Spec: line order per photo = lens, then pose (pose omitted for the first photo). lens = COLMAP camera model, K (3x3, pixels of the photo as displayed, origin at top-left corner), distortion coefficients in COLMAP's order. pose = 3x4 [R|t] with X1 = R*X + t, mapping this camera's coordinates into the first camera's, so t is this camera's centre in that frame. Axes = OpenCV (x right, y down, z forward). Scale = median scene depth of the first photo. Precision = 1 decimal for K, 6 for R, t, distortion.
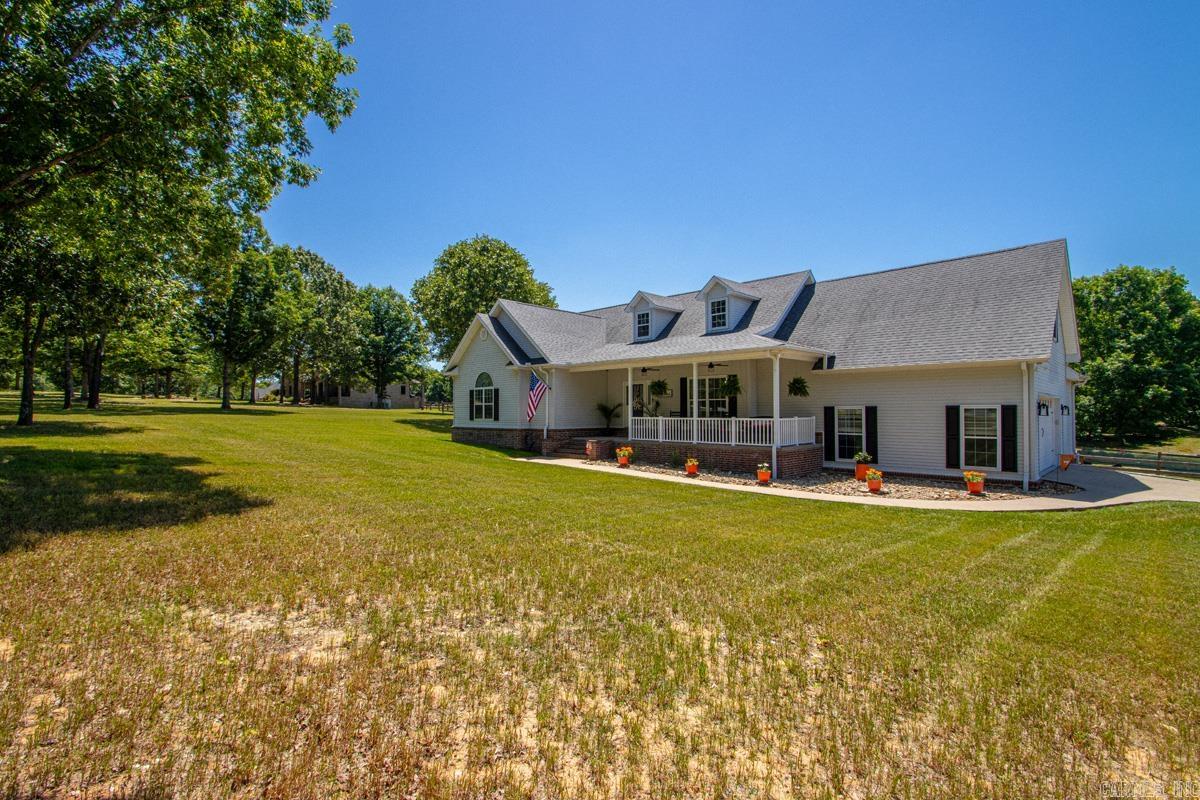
lens RADIAL K [[559.1, 0, 587.0], [0, 559.1, 398.0], [0, 0, 1]] dist [0.002802, -0.010369]
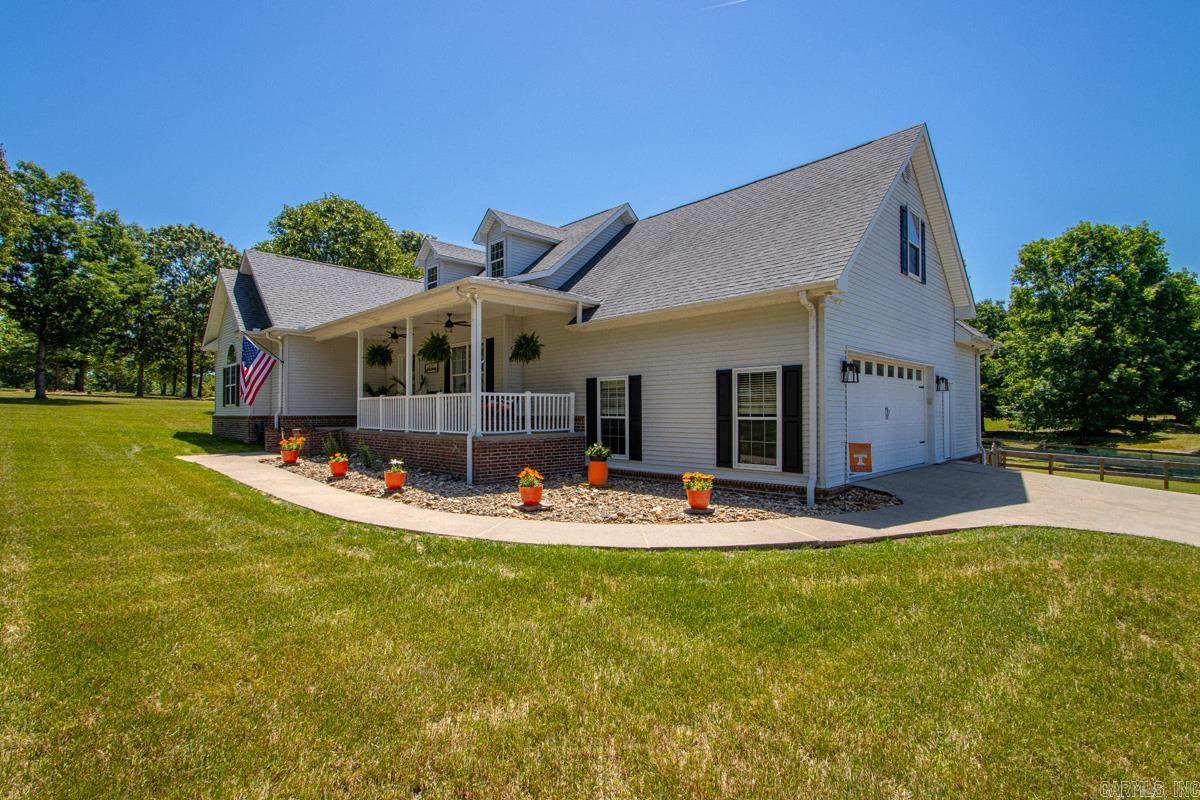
lens RADIAL K [[559.1, 0, 587.0], [0, 559.1, 398.0], [0, 0, 1]] dist [0.002802, -0.010369]
pose [[0.999936, -0.002983, -0.010915, 0.354465], [0.003009, 0.999993, 0.002365, 0.030990], [0.010908, -0.002398, 0.999938, 0.249138]]
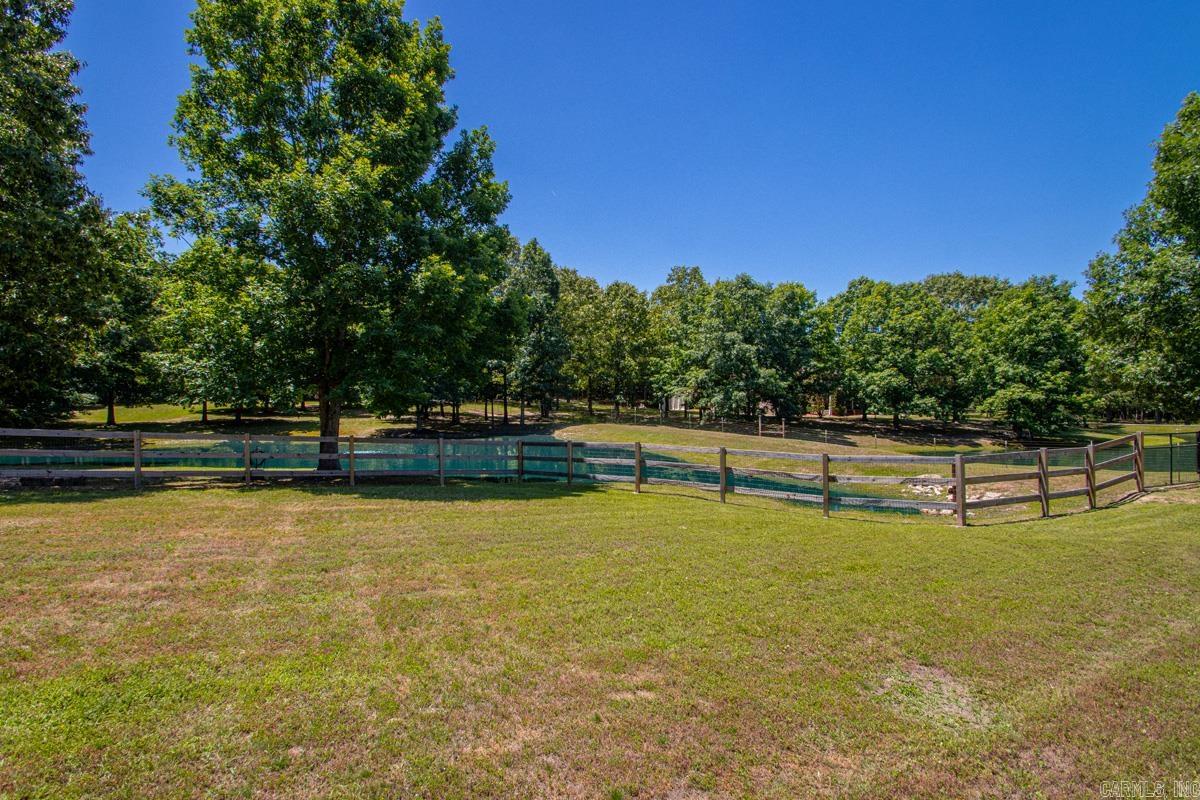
lens RADIAL K [[559.1, 0, 587.0], [0, 559.1, 398.0], [0, 0, 1]] dist [0.002802, -0.010369]
pose [[0.261860, 0.014105, 0.965003, 0.981433], [-0.025956, 0.999634, -0.007568, 0.100910], [-0.964757, -0.023065, 0.262131, 1.132408]]
